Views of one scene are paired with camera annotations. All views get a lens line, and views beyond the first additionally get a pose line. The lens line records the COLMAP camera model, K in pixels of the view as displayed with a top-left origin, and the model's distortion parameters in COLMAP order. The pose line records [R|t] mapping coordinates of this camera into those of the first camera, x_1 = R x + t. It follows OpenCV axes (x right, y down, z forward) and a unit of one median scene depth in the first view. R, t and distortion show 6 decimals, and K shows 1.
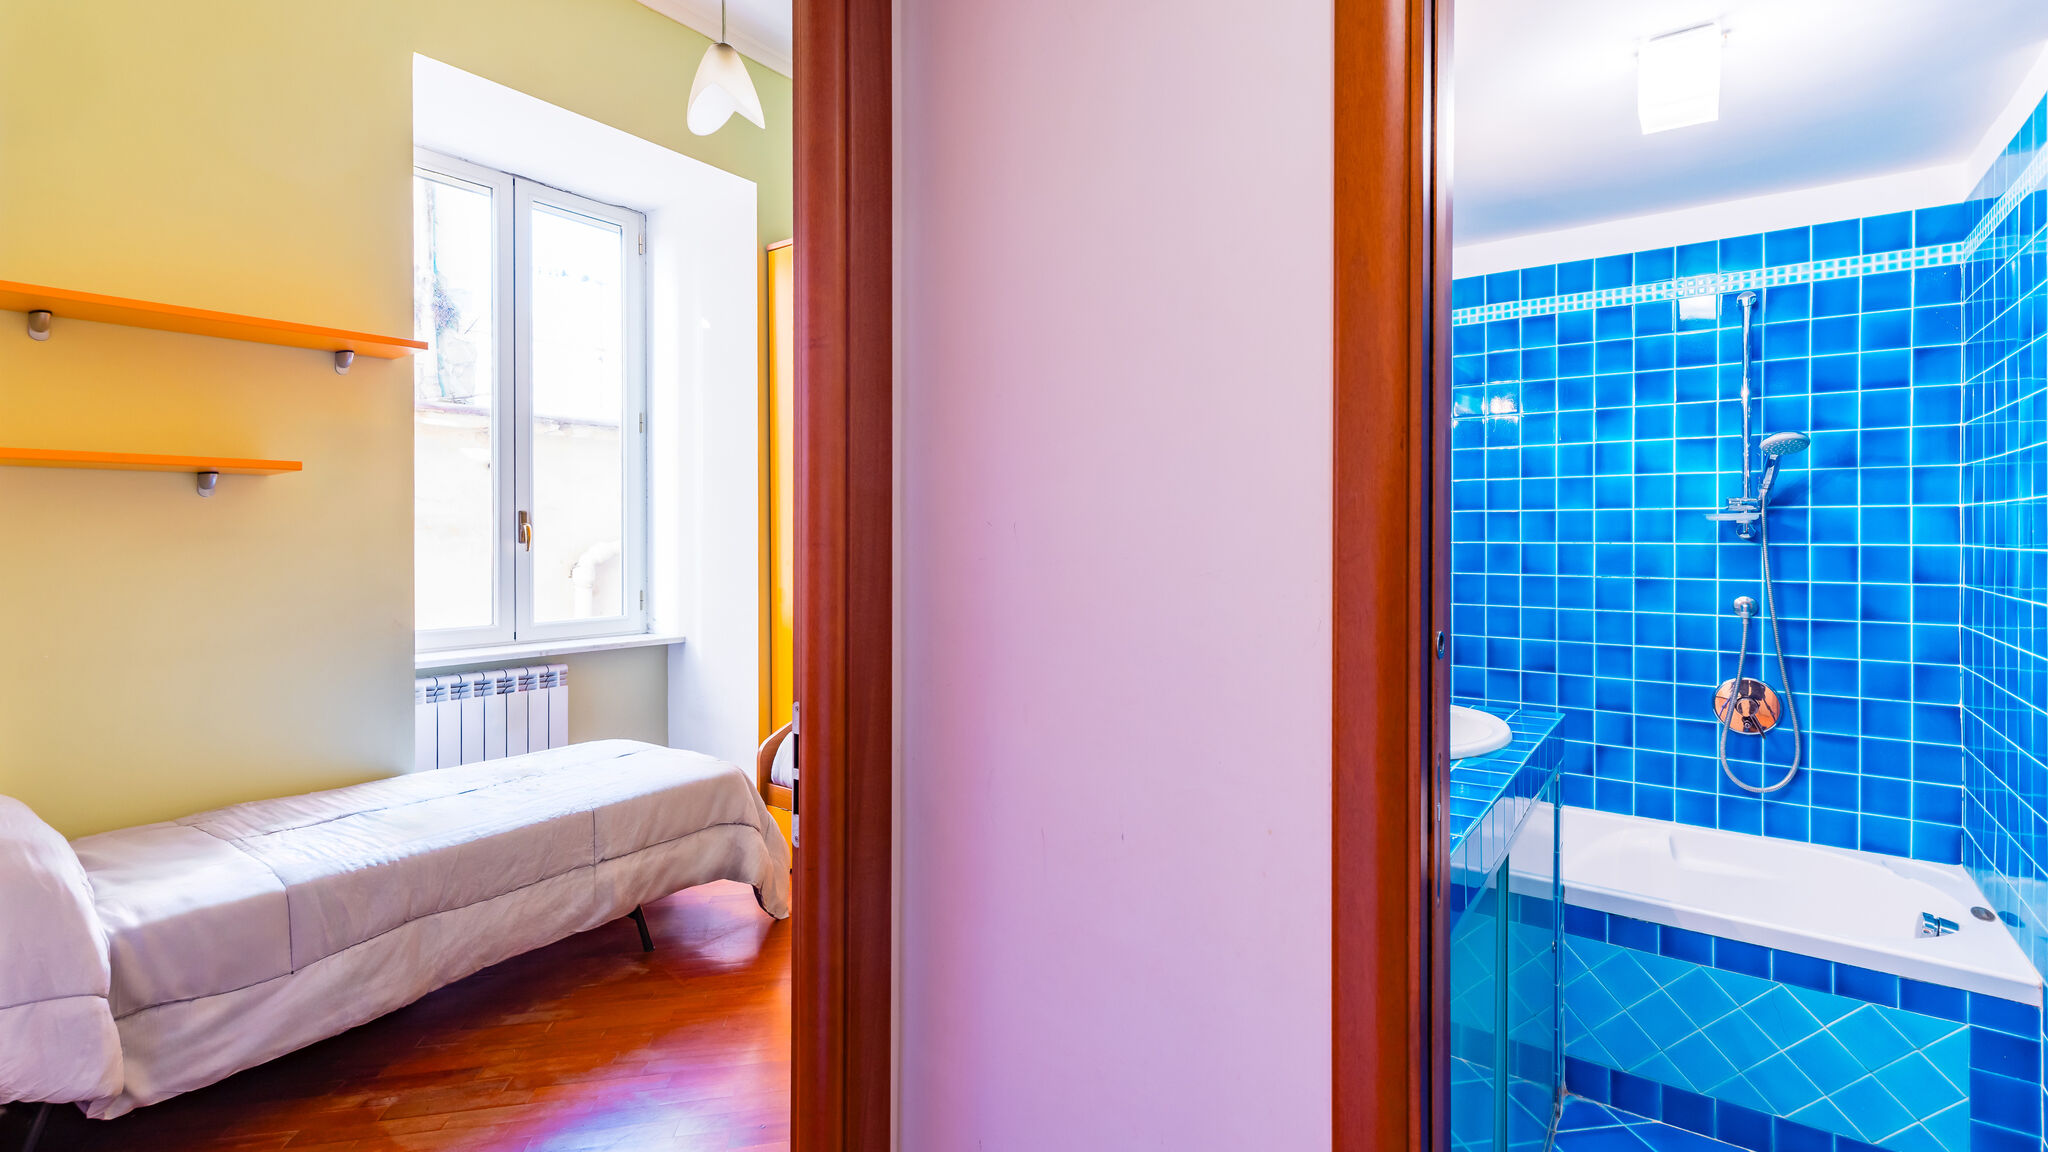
lens RADIAL K [[920.9, 0, 1090.2], [0, 920.9, 530.7], [0, 0, 1]] dist [0.022311, -0.003702]
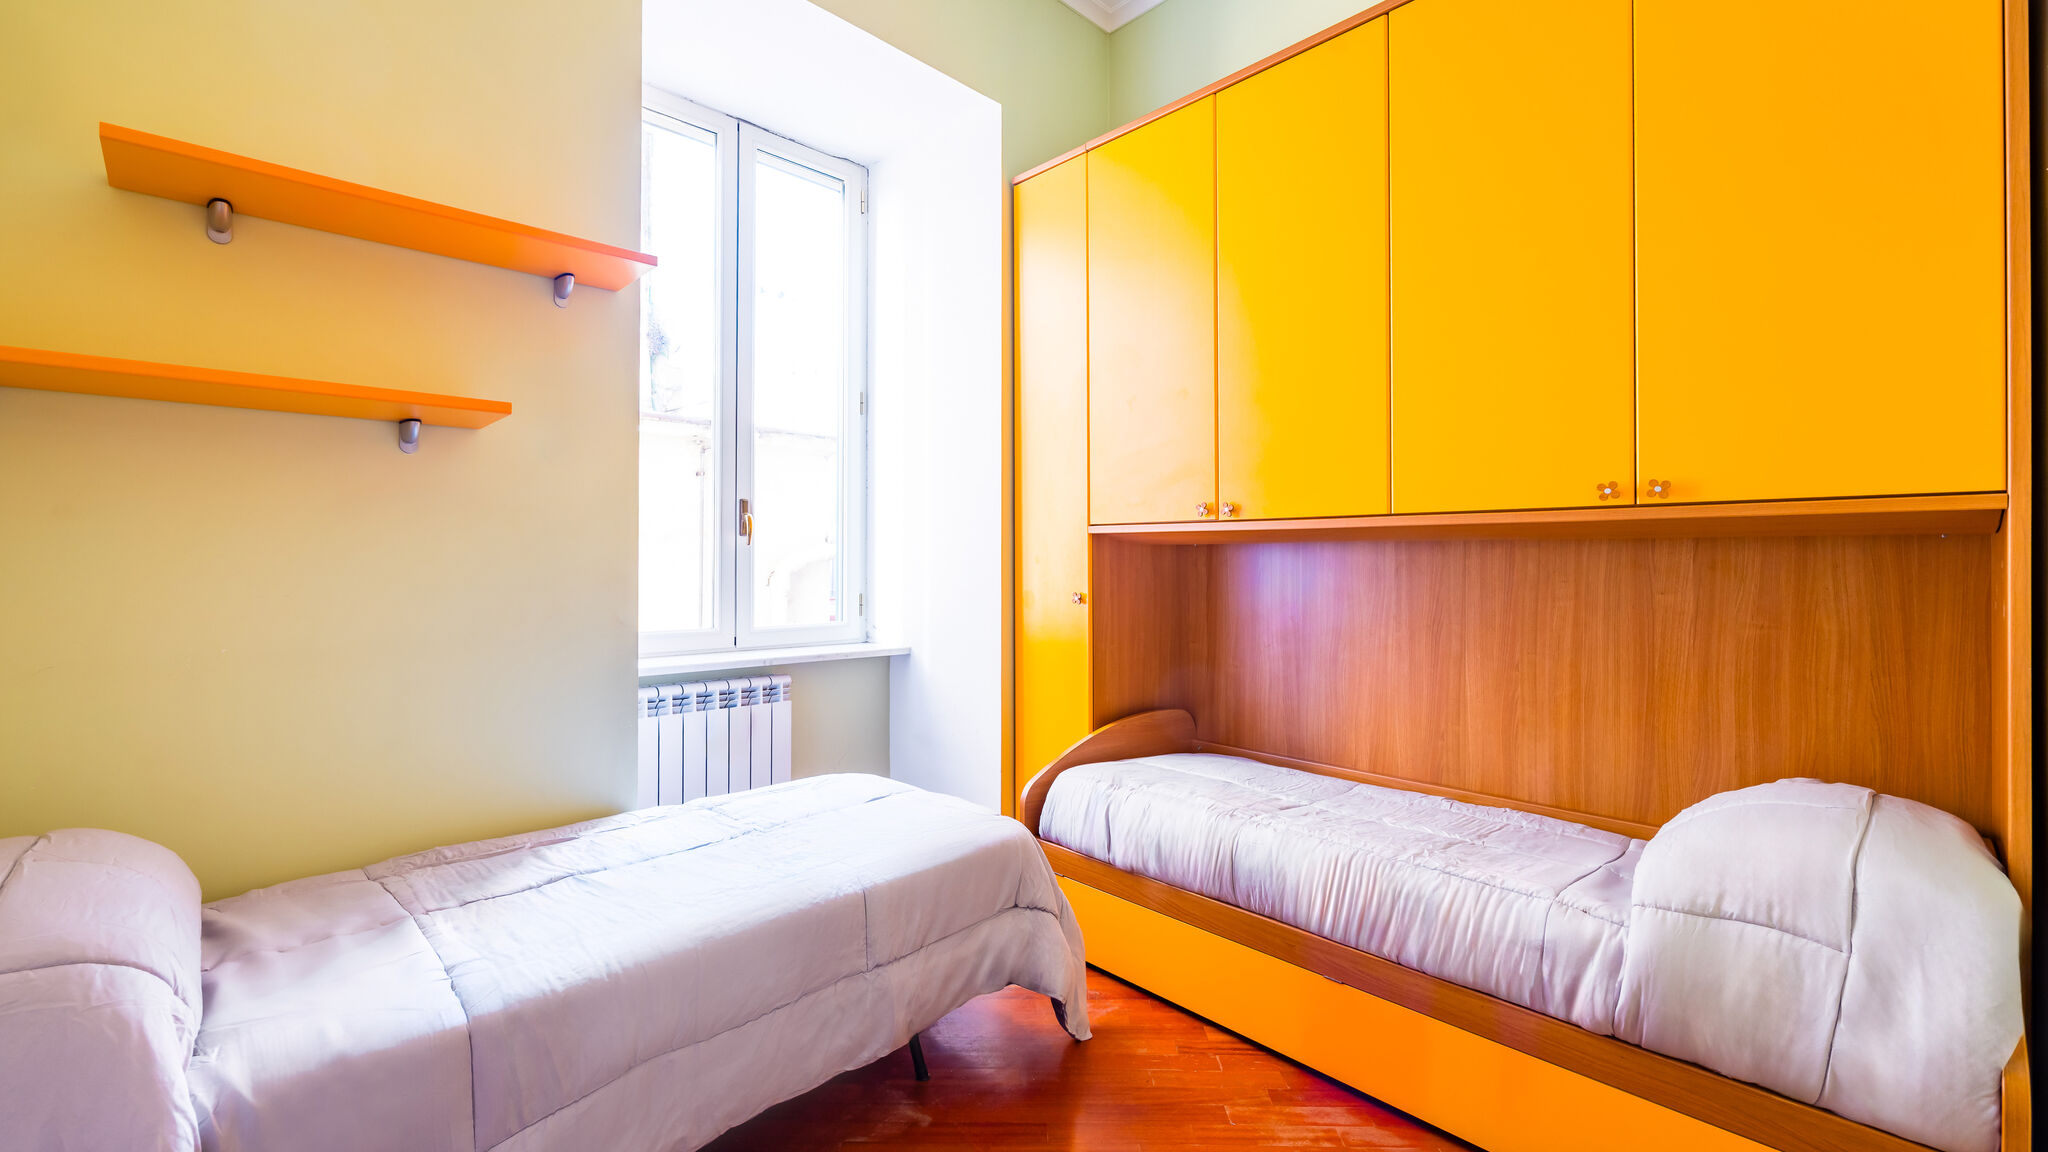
lens RADIAL K [[841.2, 0, 1019.0], [0, 841.2, 549.9], [0, 0, 1]] dist [0.001612, 0.000114]
pose [[0.980912, 0.000751, -0.194451, -0.285776], [-0.002624, 0.999953, -0.009372, 0.047496], [0.194434, 0.009703, 0.980868, 0.382962]]
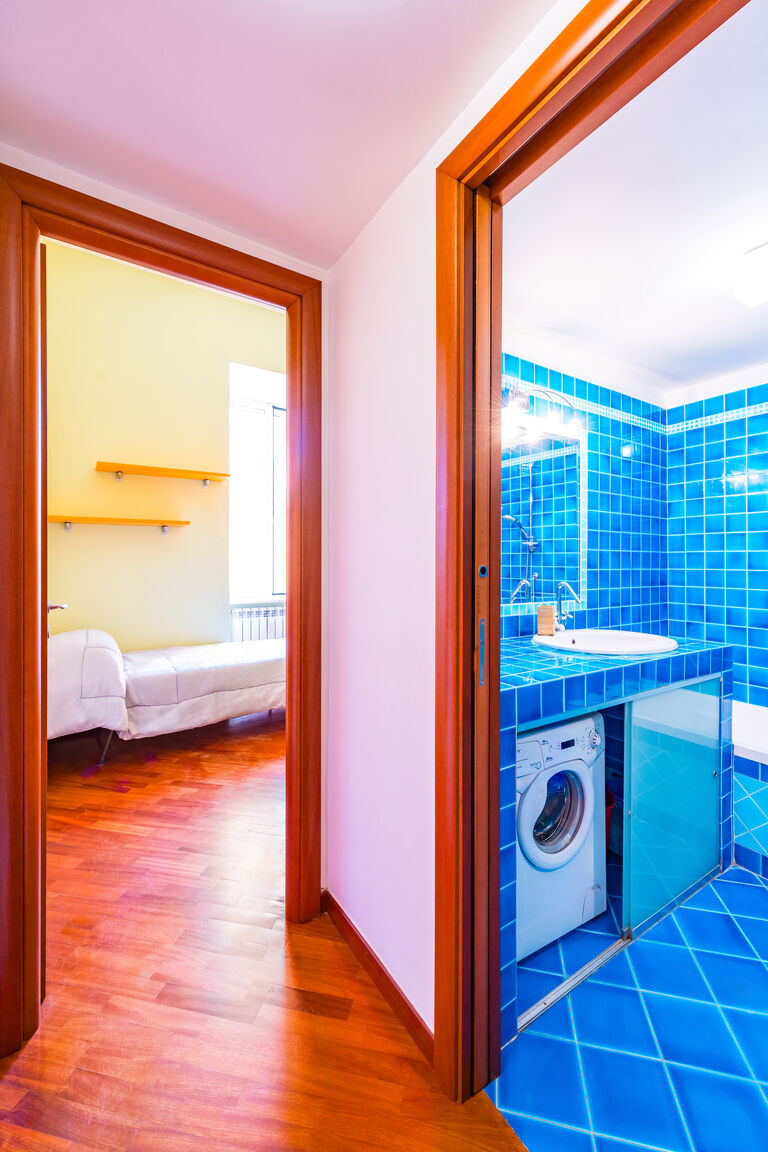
lens RADIAL K [[481.6, 0, 390.9], [0, 481.6, 557.2], [0, 0, 1]] dist [0.014819, 0.000653]
pose [[0.924237, 0.001758, -0.381814, 0.212432], [-0.003423, 0.999987, -0.003682, 0.031157], [0.381803, 0.004710, 0.924232, -0.066451]]
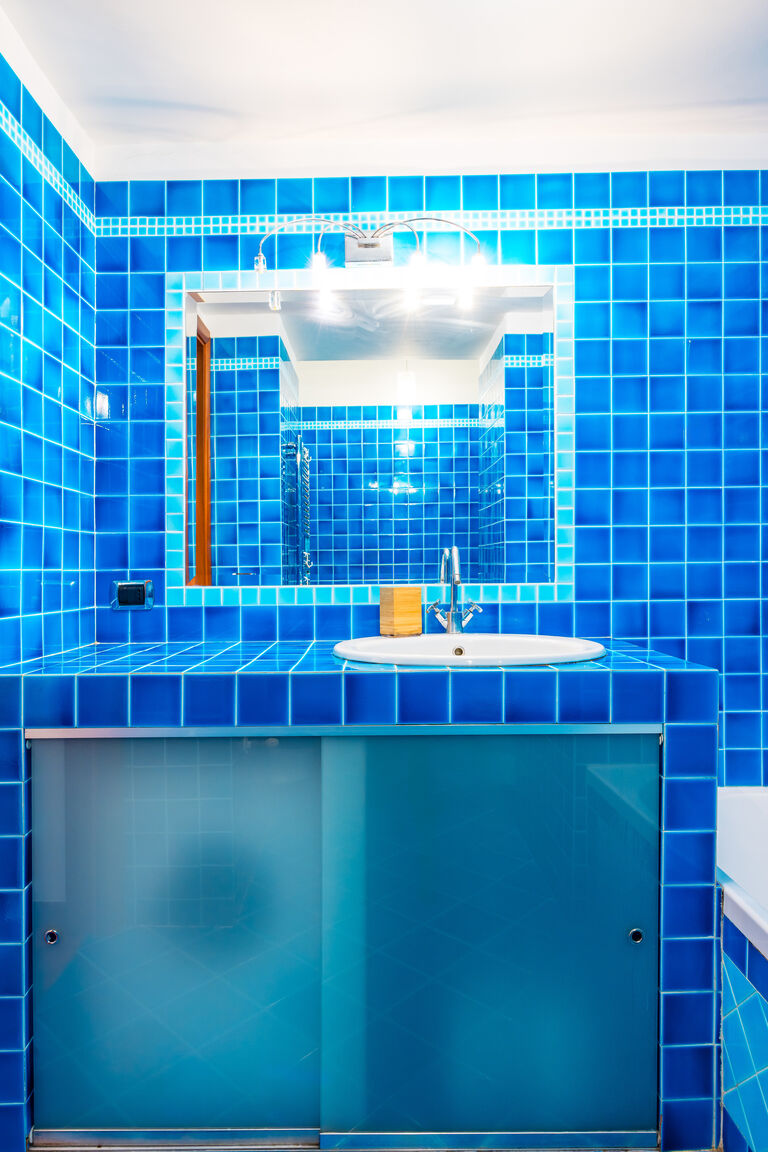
lens RADIAL K [[733.1, 0, 366.1], [0, 733.1, 558.4], [0, 0, 1]] dist [0.001066, -0.000898]
pose [[0.540481, -0.014763, -0.841227, 0.694023], [0.014346, 0.999862, -0.008330, 0.083134], [0.841234, -0.007566, 0.540618, 0.332086]]
